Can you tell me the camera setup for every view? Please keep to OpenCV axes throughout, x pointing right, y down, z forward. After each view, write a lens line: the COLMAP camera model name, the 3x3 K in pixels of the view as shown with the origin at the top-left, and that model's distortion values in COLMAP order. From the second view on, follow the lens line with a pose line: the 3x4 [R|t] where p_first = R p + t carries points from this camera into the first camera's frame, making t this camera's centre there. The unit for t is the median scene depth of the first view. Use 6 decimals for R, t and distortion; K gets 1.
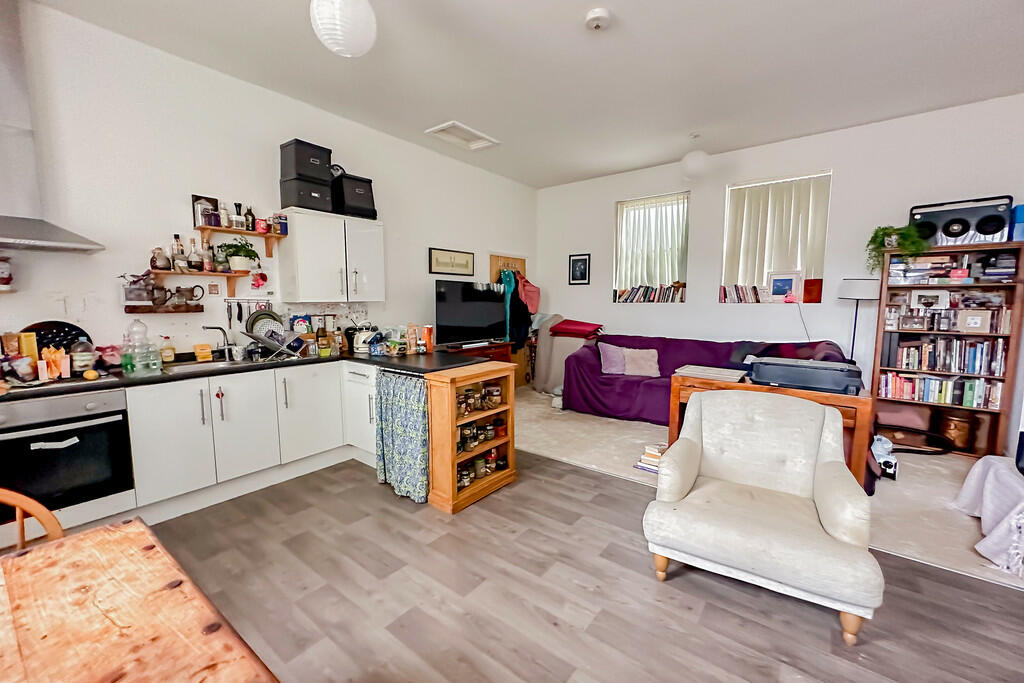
lens RADIAL K [[410.9, 0, 512.4], [0, 410.9, 342.3], [0, 0, 1]] dist [0.000828, -0.000044]
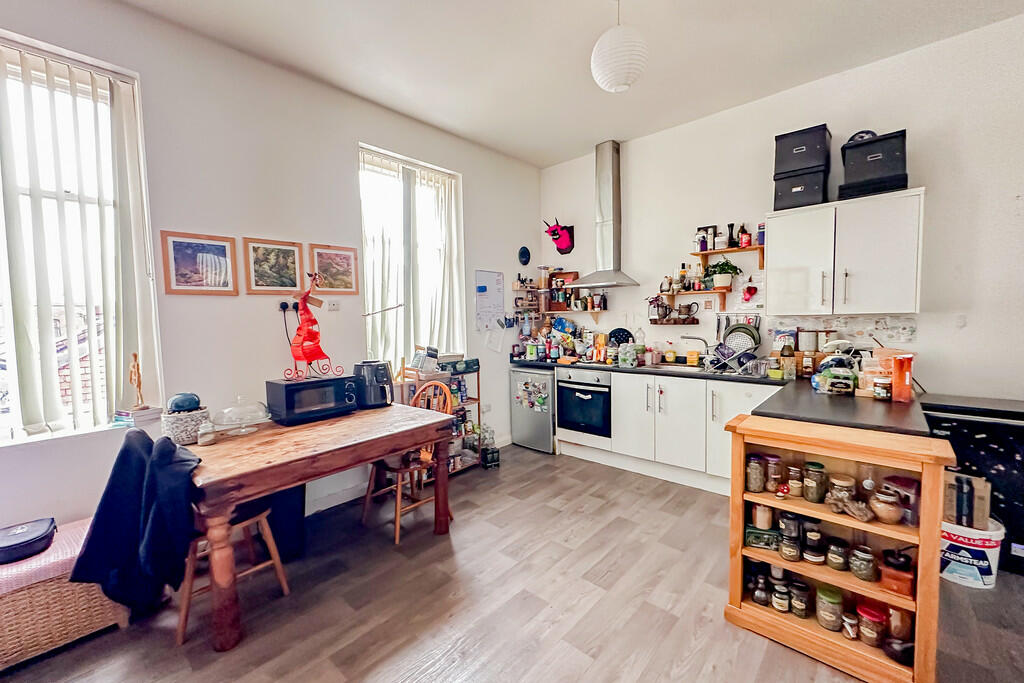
lens RADIAL K [[410.9, 0, 510.9], [0, 410.9, 340.3], [0, 0, 1]] dist [0.000828, -0.000044]
pose [[-0.085399, 0.058331, -0.994638, 0.495880], [-0.084399, 0.994273, 0.065556, -0.061671], [0.992766, 0.089545, -0.079987, 0.577583]]
